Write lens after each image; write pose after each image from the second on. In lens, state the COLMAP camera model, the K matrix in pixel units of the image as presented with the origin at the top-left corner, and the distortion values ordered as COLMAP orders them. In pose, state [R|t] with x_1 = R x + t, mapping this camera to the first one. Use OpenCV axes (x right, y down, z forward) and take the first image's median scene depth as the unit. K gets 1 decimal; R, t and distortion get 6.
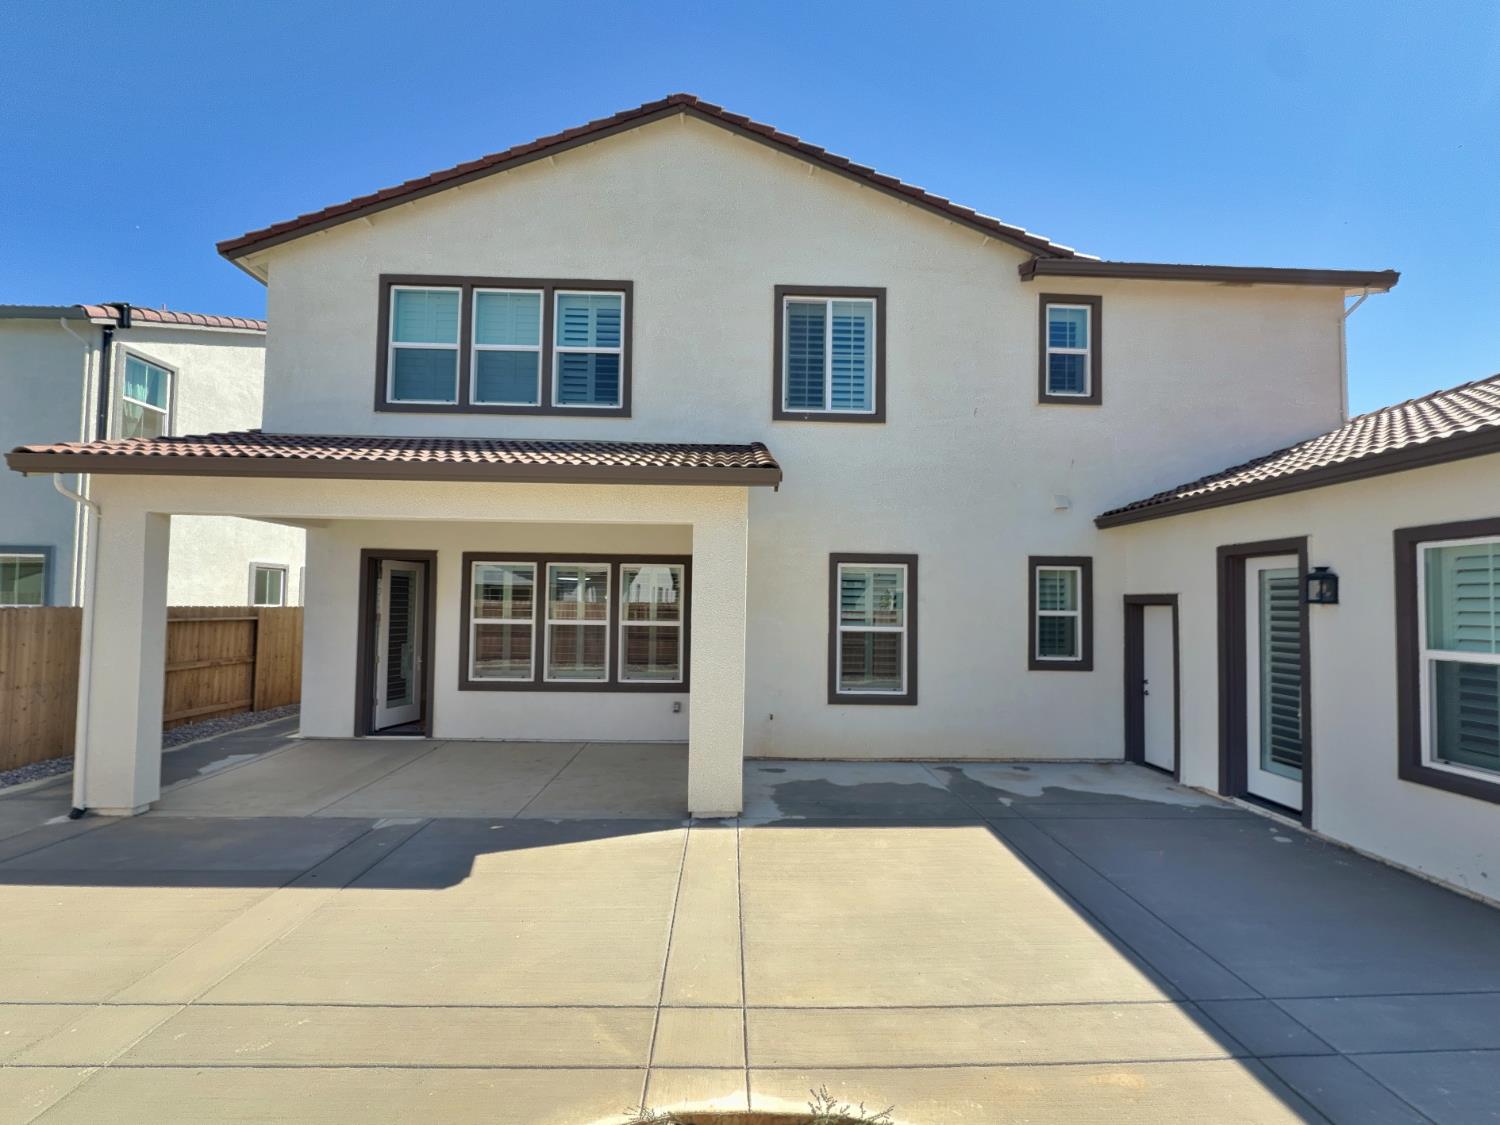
lens RADIAL K [[626.2, 0, 763.6], [0, 626.2, 583.1], [0, 0, 1]] dist [0.000069, 0.000168]
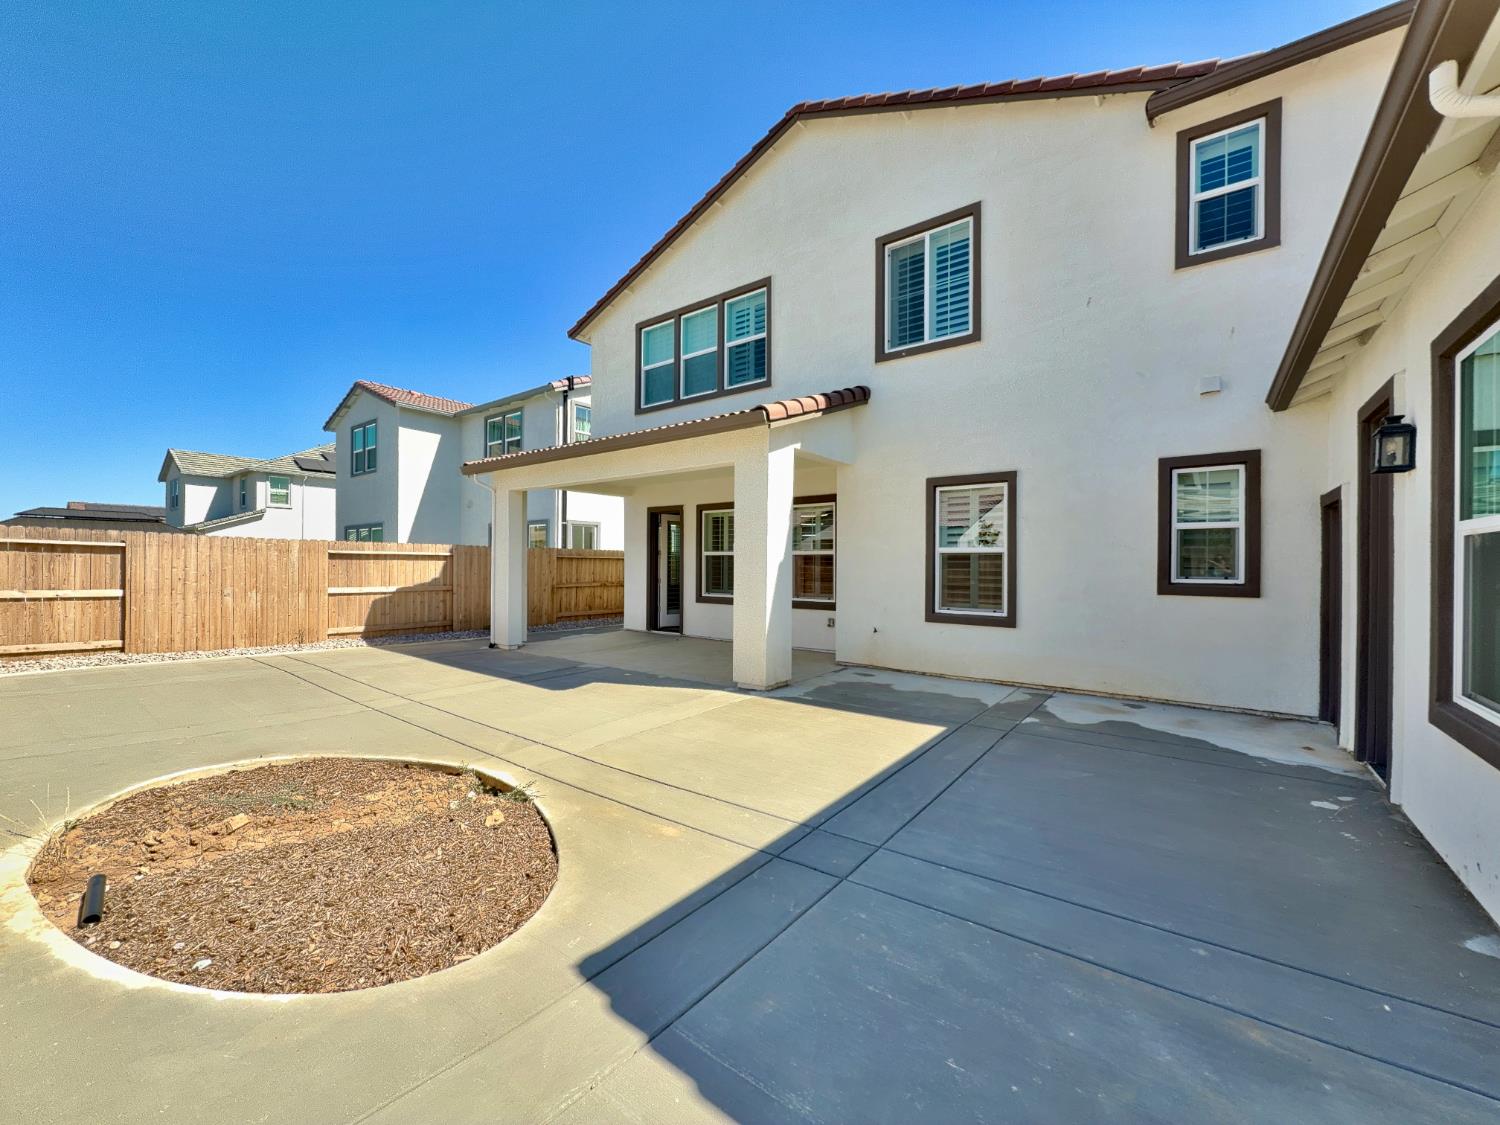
lens RADIAL K [[595.7, 0, 771.8], [0, 595.7, 562.7], [0, 0, 1]] dist [0.000218, 0.000172]
pose [[0.785372, -0.013360, -0.618880, 0.512772], [0.028964, 0.999465, 0.015179, 0.069475], [0.618346, -0.029846, 0.785339, 0.051846]]
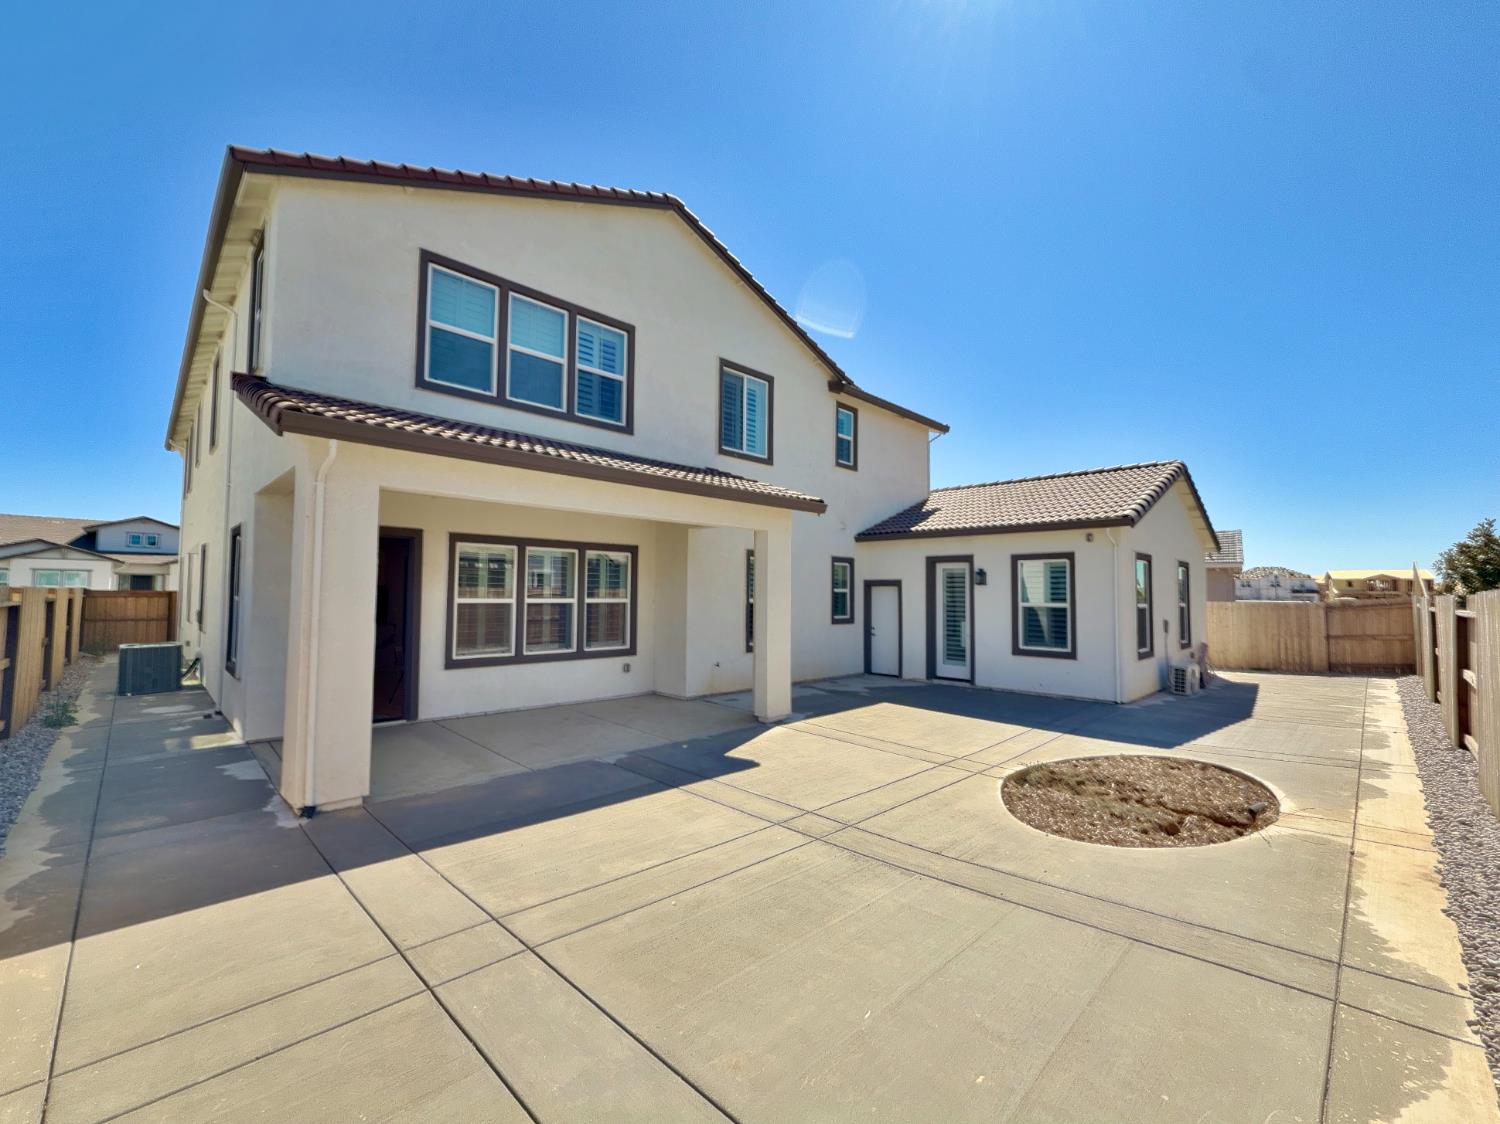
lens RADIAL K [[597.4, 0, 751.5], [0, 597.4, 564.5], [0, 0, 1]] dist [0.000370, 0.000020]
pose [[0.743877, 0.025168, 0.667842, -0.811237], [-0.022597, 0.999666, -0.012504, 0.003218], [-0.667934, -0.005789, 0.744198, -0.046893]]
